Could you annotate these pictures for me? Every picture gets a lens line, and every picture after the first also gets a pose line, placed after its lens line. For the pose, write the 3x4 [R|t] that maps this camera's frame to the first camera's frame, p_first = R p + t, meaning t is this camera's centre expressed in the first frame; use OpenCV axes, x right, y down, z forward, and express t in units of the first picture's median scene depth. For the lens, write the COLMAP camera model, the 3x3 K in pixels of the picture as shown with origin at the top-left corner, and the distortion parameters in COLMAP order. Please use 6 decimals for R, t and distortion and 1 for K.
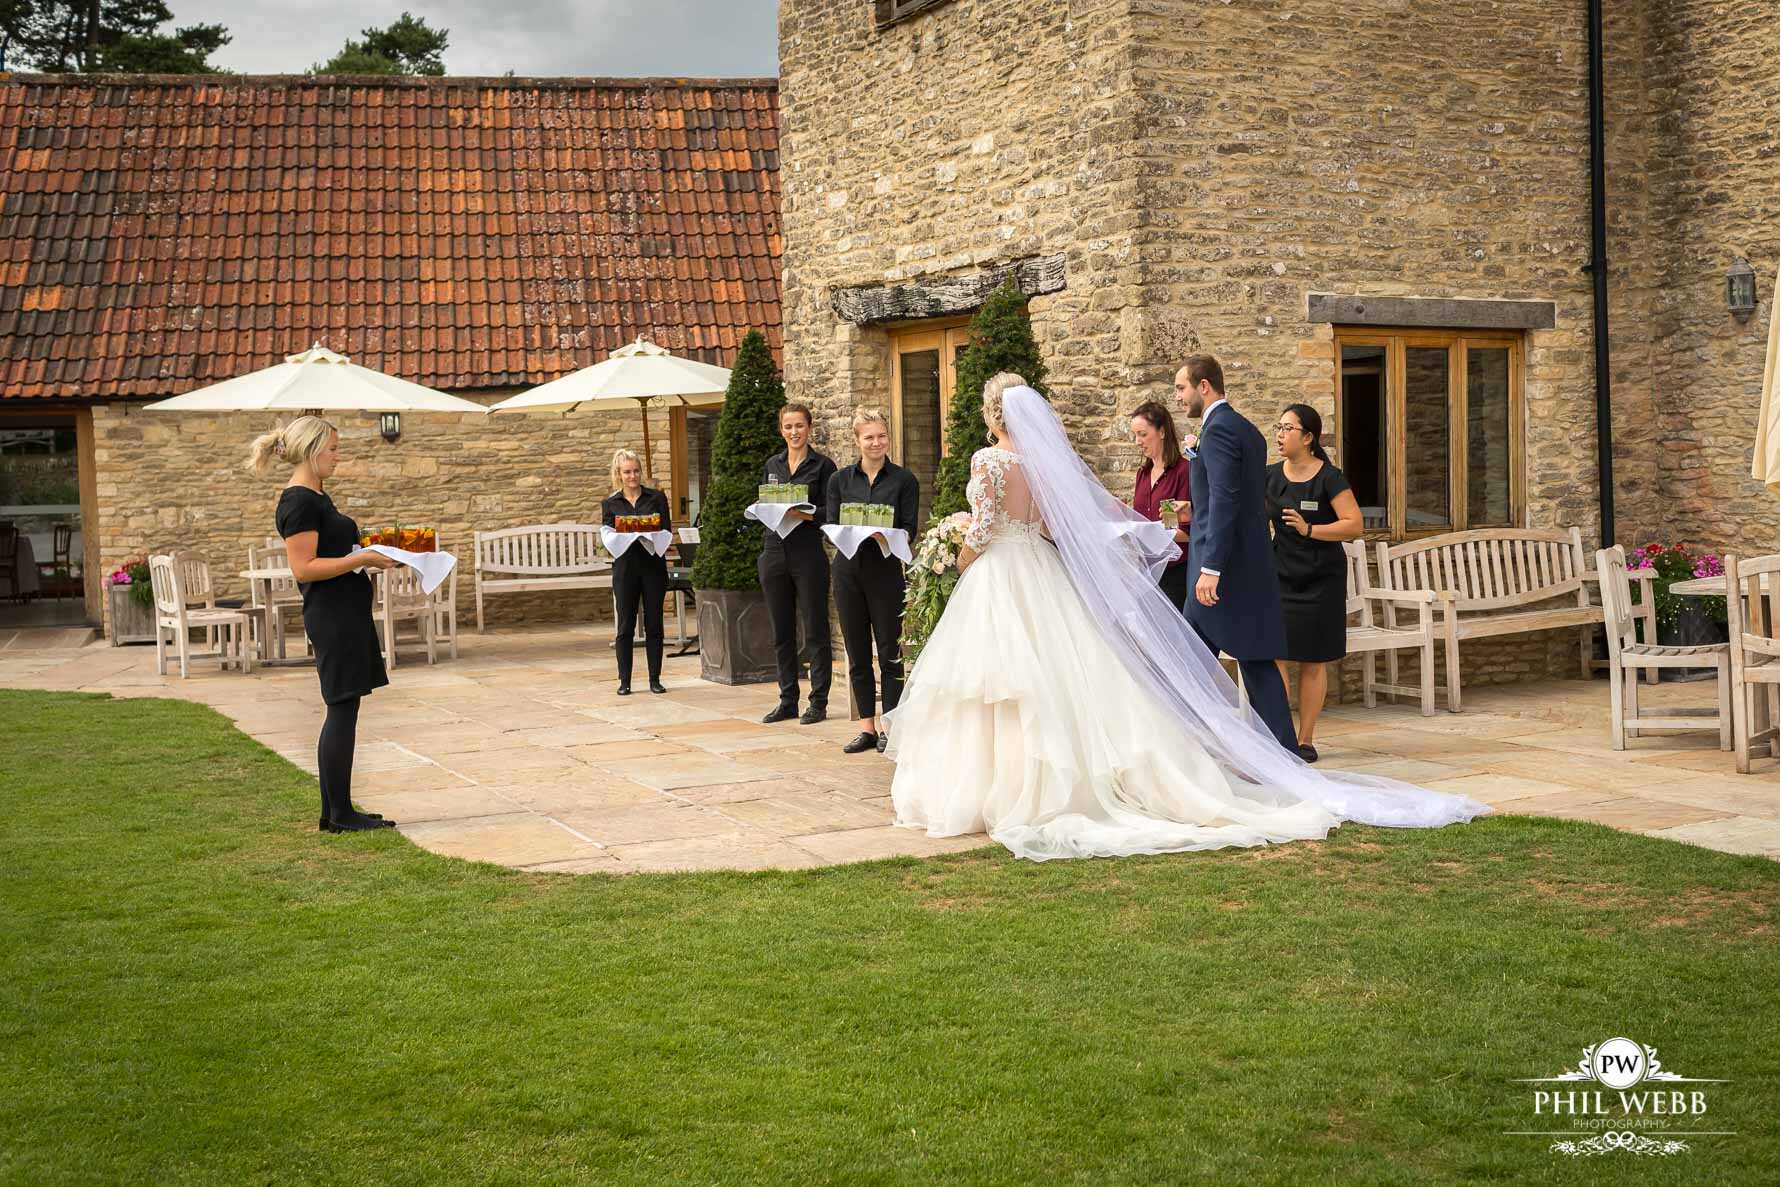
lens RADIAL K [[1972.3, 0, 890.0], [0, 1972.3, 593.5], [0, 0, 1]] dist [0.006057, -0.021399]
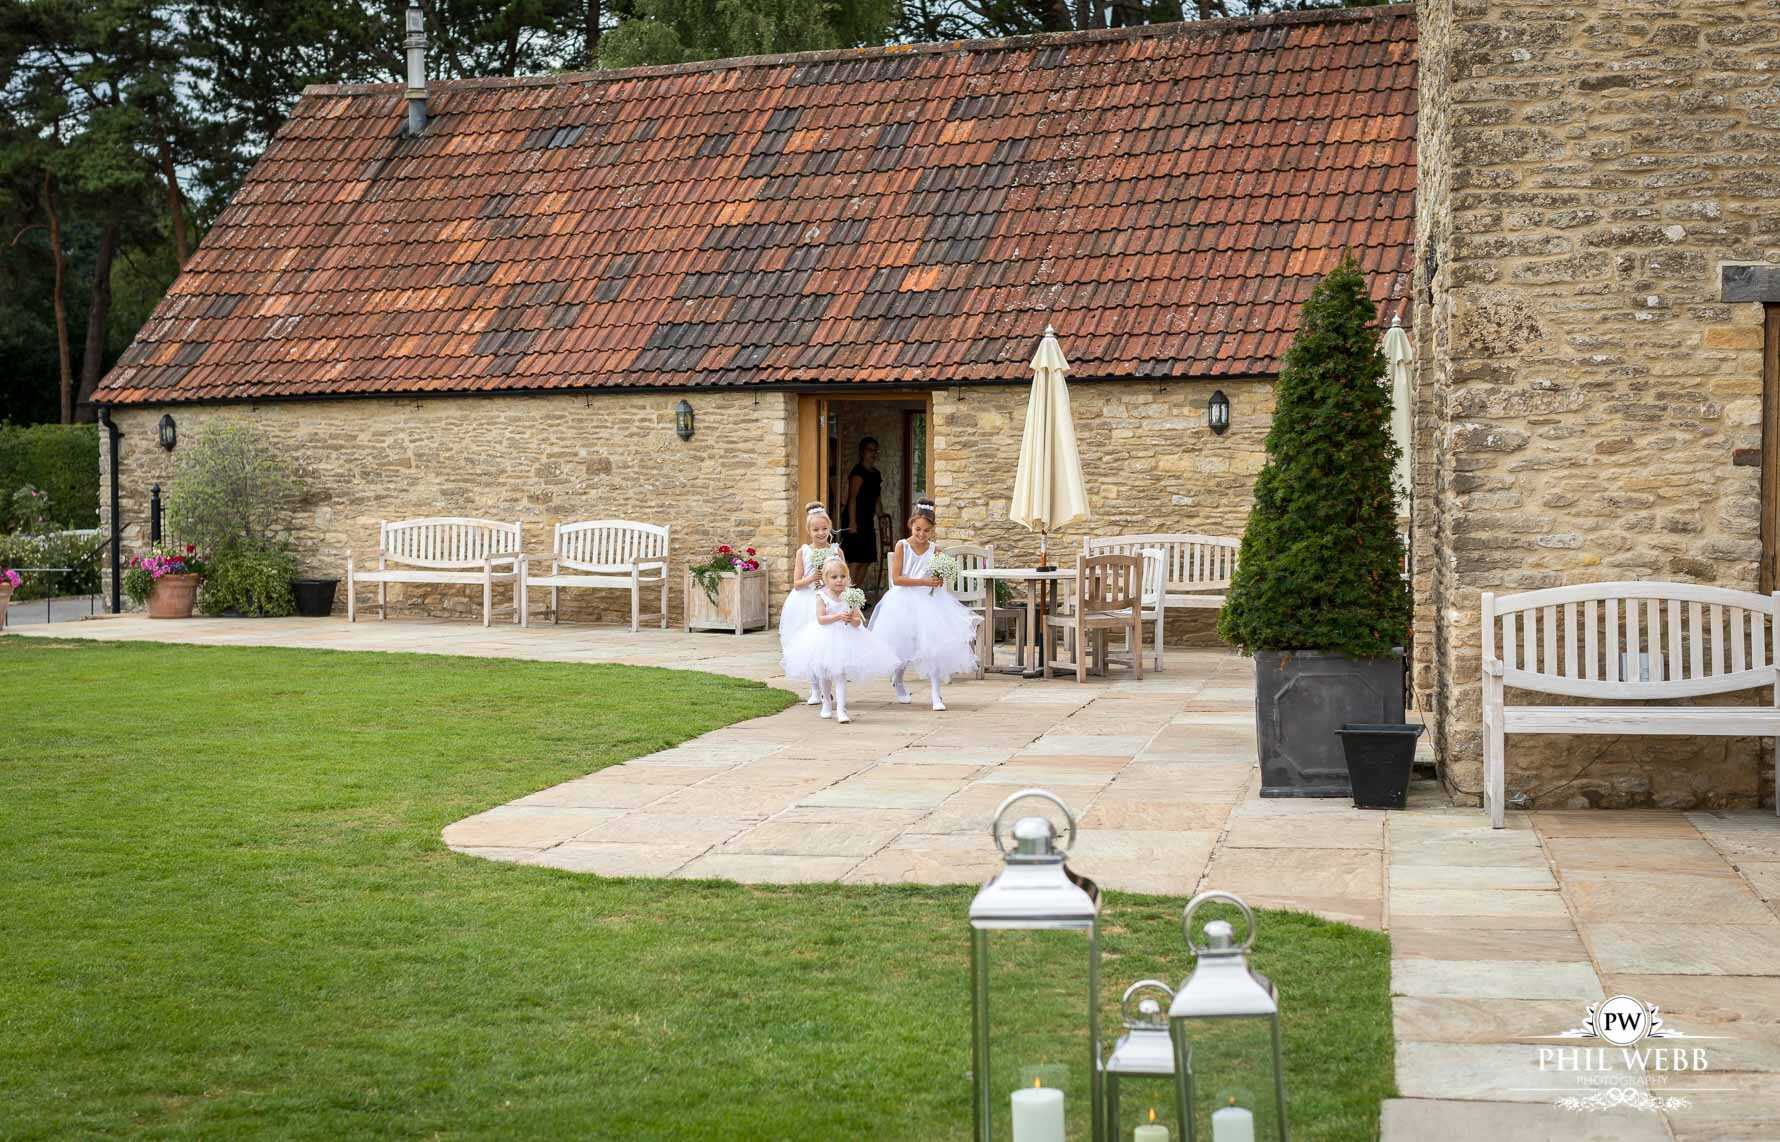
lens RADIAL K [[2462.7, 0, 890.0], [0, 2462.7, 571.0], [0, 0, 1]] dist [0.029905, -0.089772]
pose [[0.807045, 0.050455, -0.588331, 0.517781], [-0.060834, 0.998146, 0.002152, -0.016751], [0.587348, 0.034054, 0.808618, 0.047445]]
